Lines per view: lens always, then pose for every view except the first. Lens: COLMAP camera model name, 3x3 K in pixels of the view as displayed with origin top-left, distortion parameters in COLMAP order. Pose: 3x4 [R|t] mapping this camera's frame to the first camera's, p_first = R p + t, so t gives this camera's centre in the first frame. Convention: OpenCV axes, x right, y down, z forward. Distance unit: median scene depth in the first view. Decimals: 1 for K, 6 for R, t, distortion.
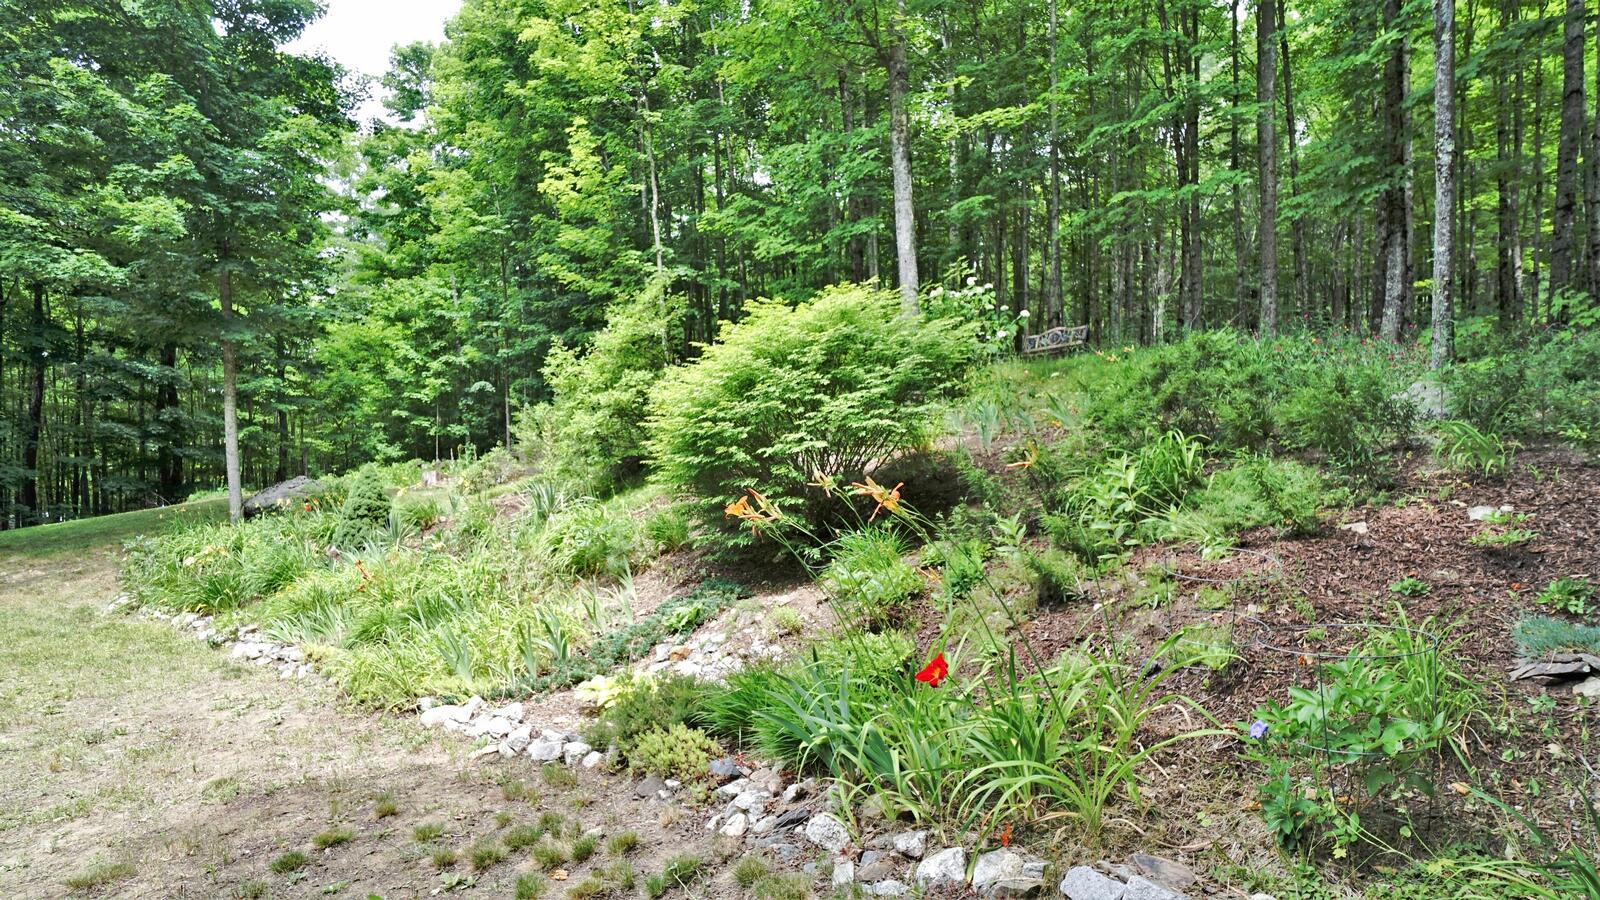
lens RADIAL K [[804.4, 0, 799.5], [0, 804.4, 536.7], [0, 0, 1]] dist [-0.014986, 0.001147]
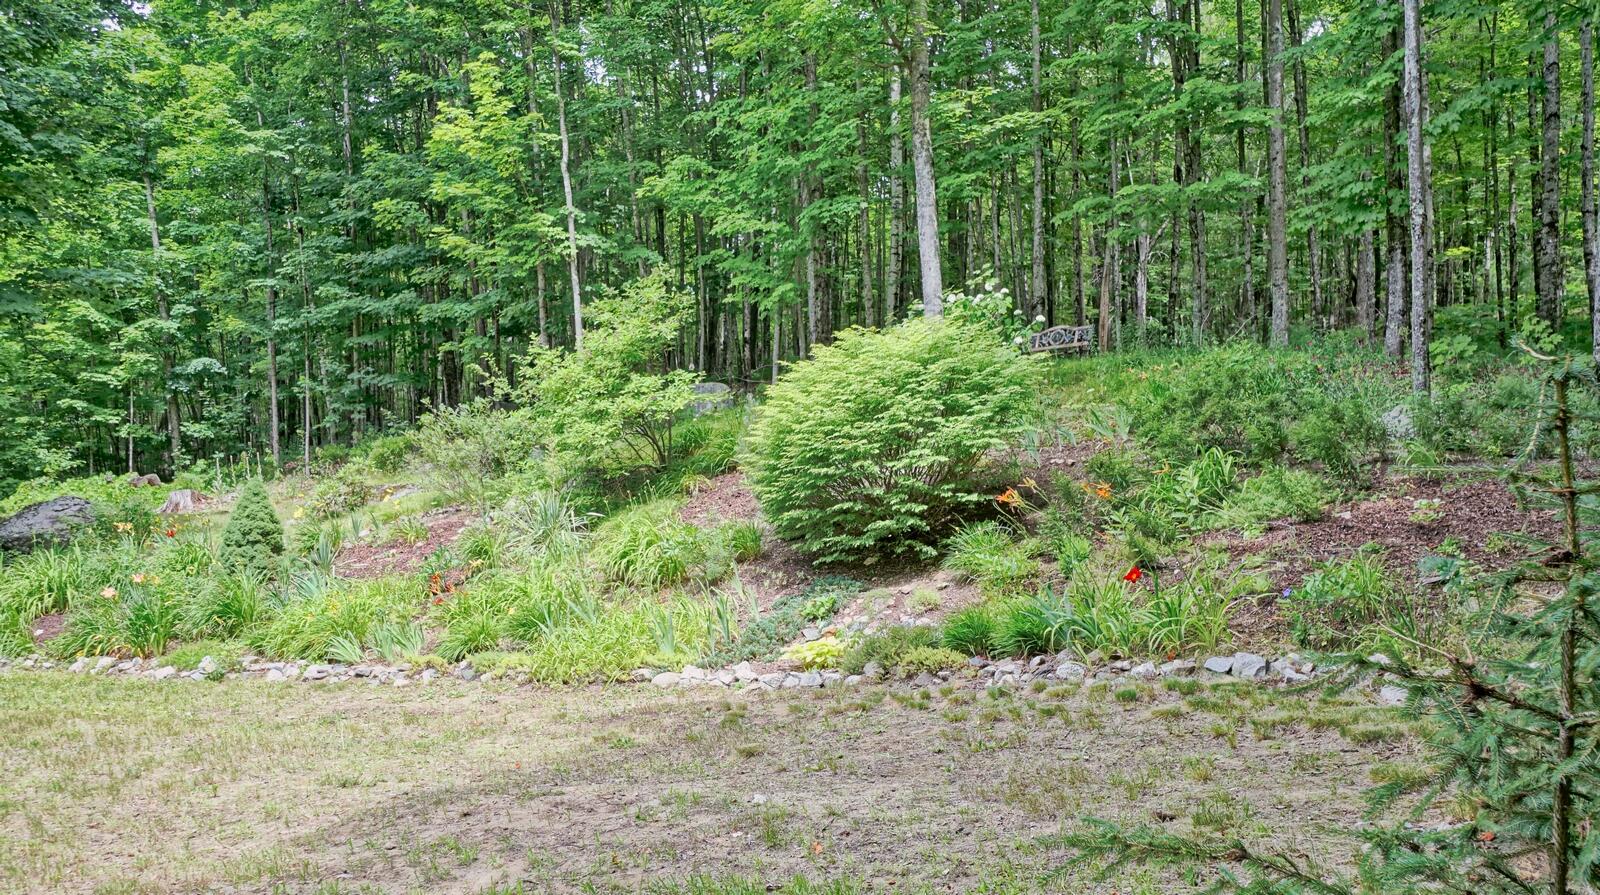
lens RADIAL K [[1270.9, 0, 800.3], [0, 1270.9, 544.4], [0, 0, 1]] dist [0.052113, -0.003209]
pose [[0.985761, -0.012075, 0.167716, -0.444172], [0.018774, 0.999086, -0.038410, 0.074371], [-0.167099, 0.041012, 0.985087, -0.749092]]
